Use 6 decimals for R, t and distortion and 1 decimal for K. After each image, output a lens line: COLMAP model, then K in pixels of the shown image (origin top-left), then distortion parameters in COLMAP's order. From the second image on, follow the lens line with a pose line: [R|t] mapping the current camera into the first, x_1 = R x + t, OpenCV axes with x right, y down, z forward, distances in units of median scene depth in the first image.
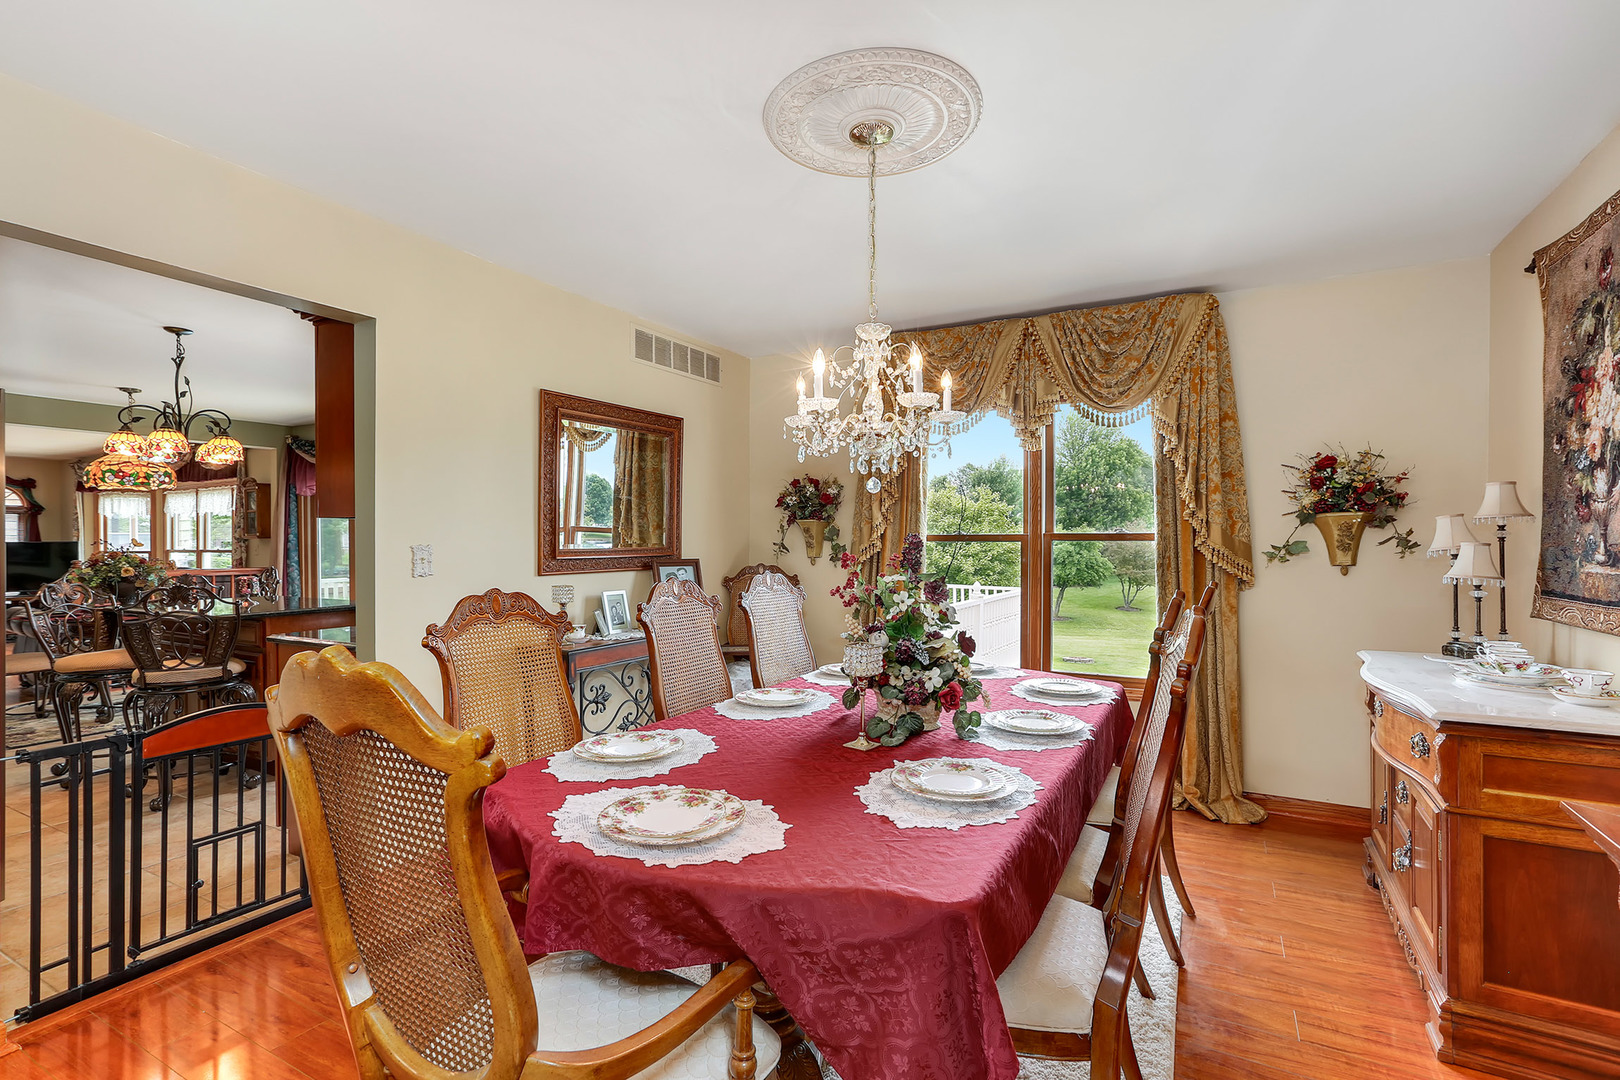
lens RADIAL K [[751.7, 0, 807.7], [0, 751.7, 542.1], [0, 0, 1]] dist [0.003042, 0.003030]
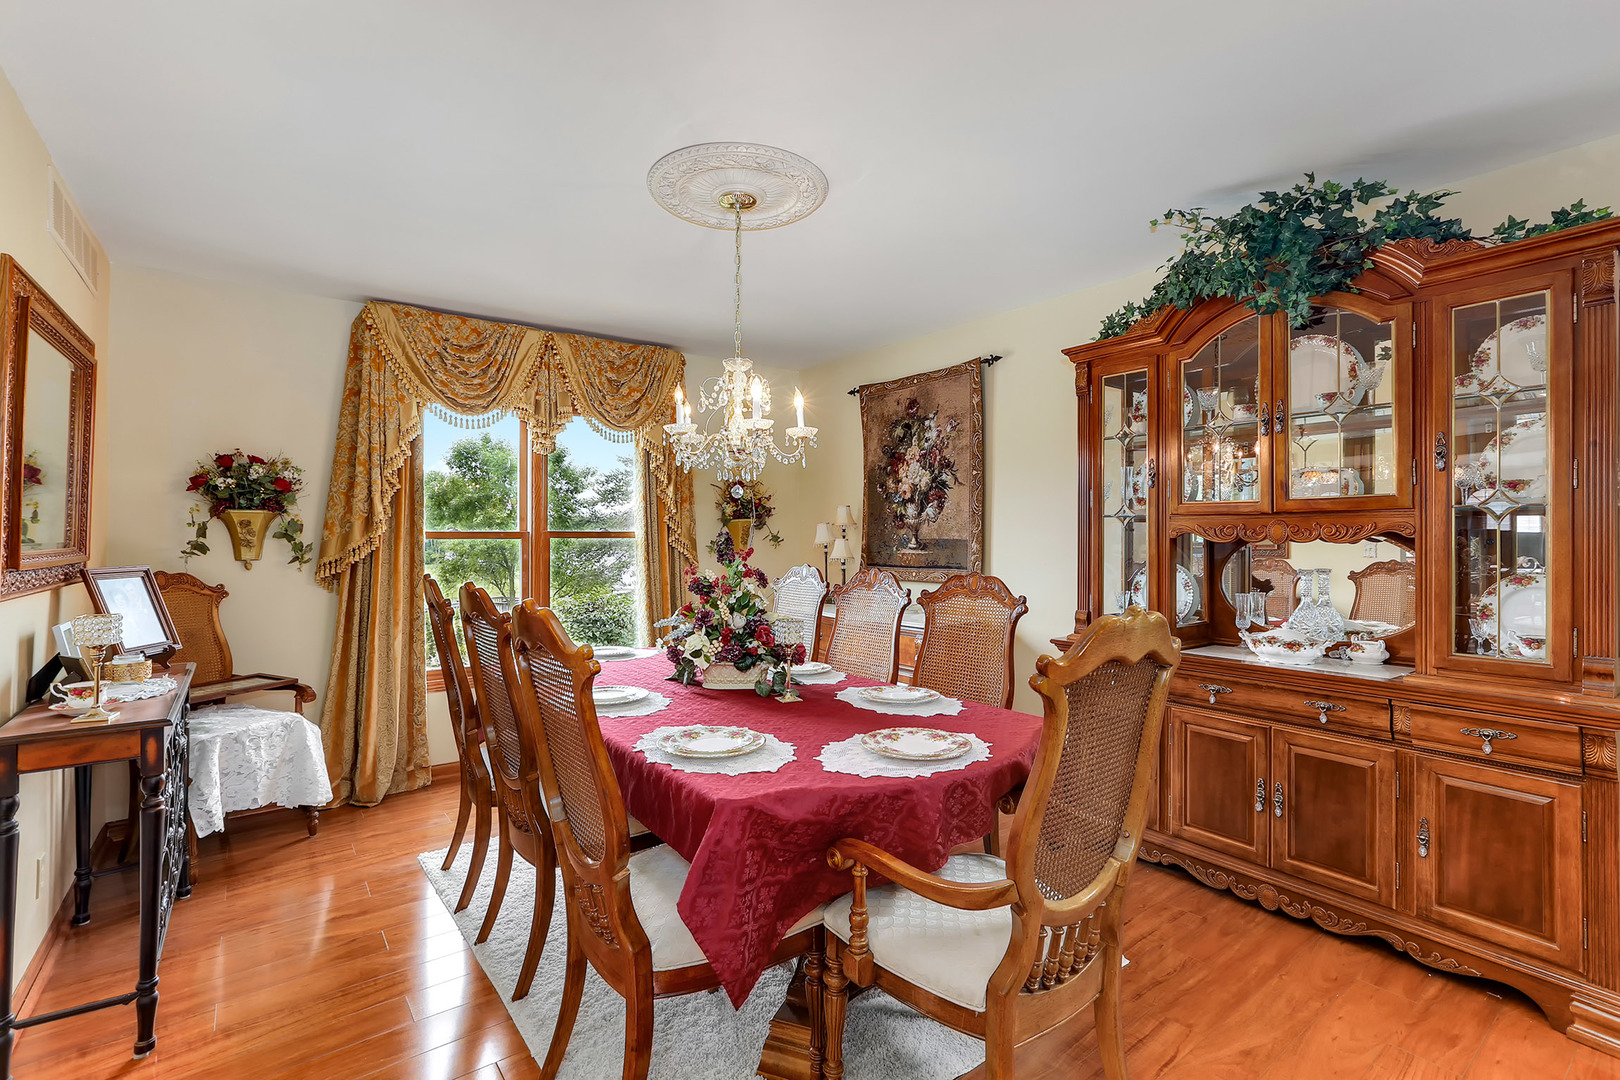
lens RADIAL K [[751.7, 0, 798.7], [0, 751.7, 533.3], [0, 0, 1]] dist [0.003042, 0.003030]
pose [[0.428426, 0.003978, 0.903568, -0.574338], [0.002381, 0.999982, -0.005532, -0.001623], [-0.903574, 0.004521, 0.428409, 0.234962]]
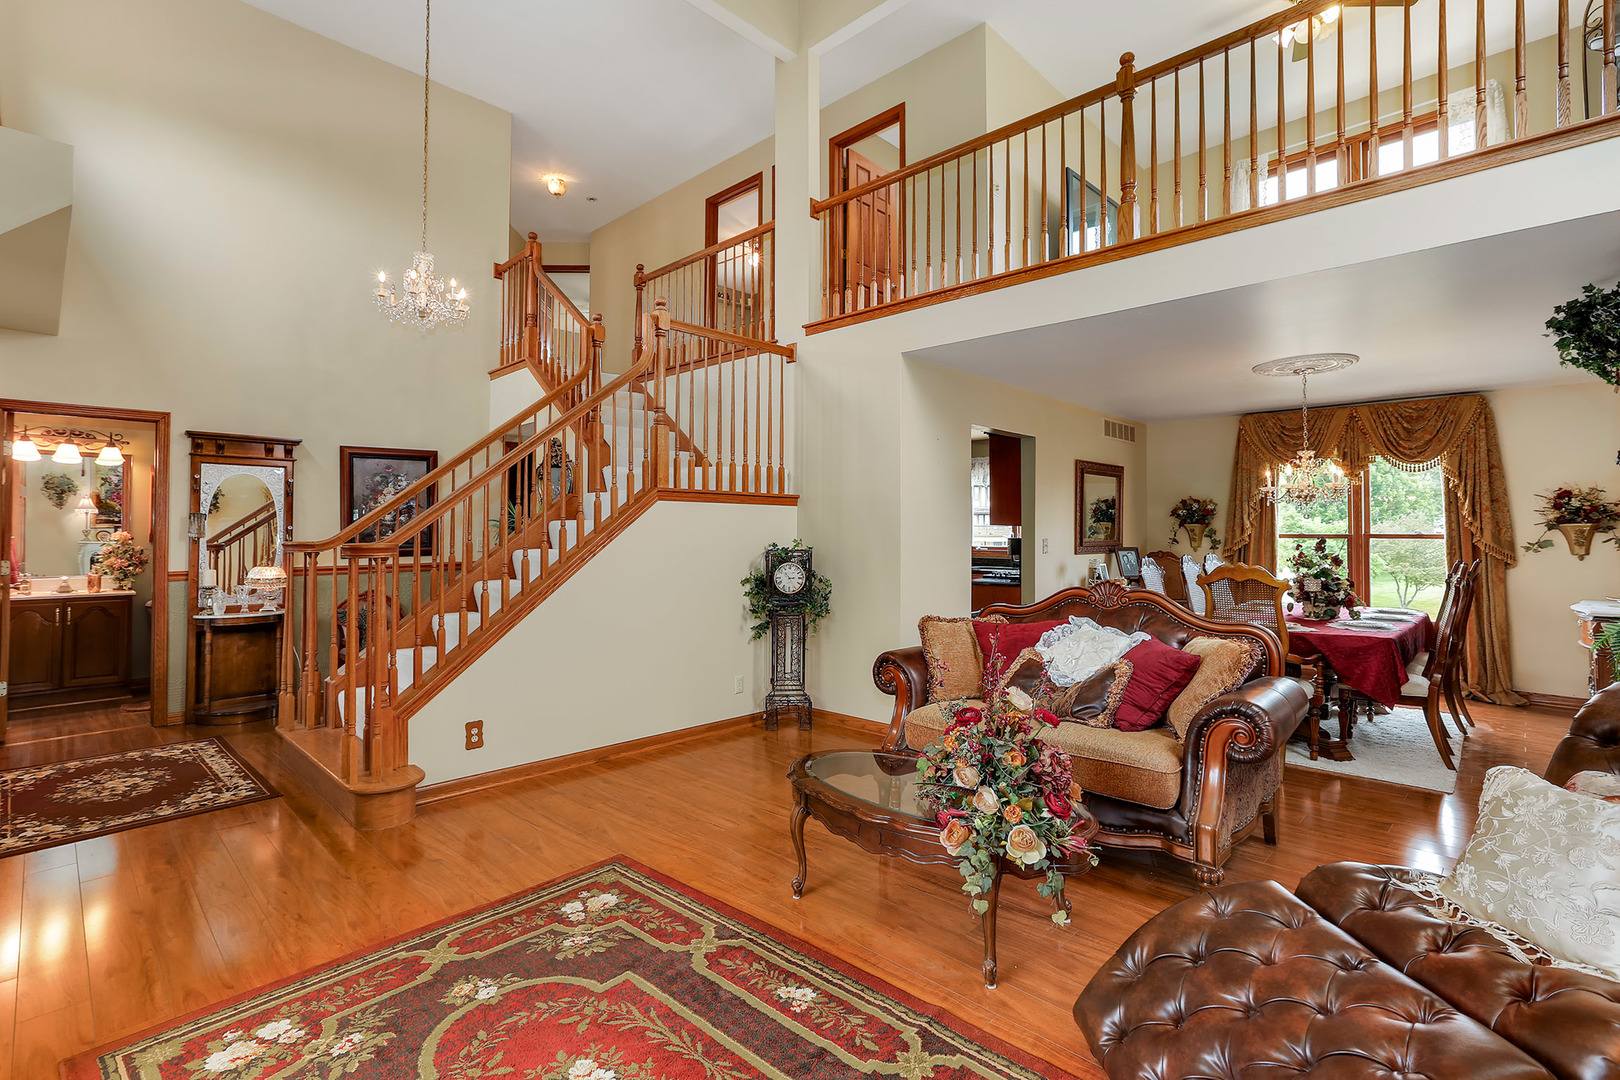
lens RADIAL K [[751.7, 0, 803.4], [0, 751.7, 506.4], [0, 0, 1]] dist [0.003042, 0.003030]
pose [[0.964940, -0.003027, -0.262455, -0.508404], [-0.006474, 0.999355, -0.035328, -0.006025], [0.262392, 0.035789, 0.964297, -1.066895]]
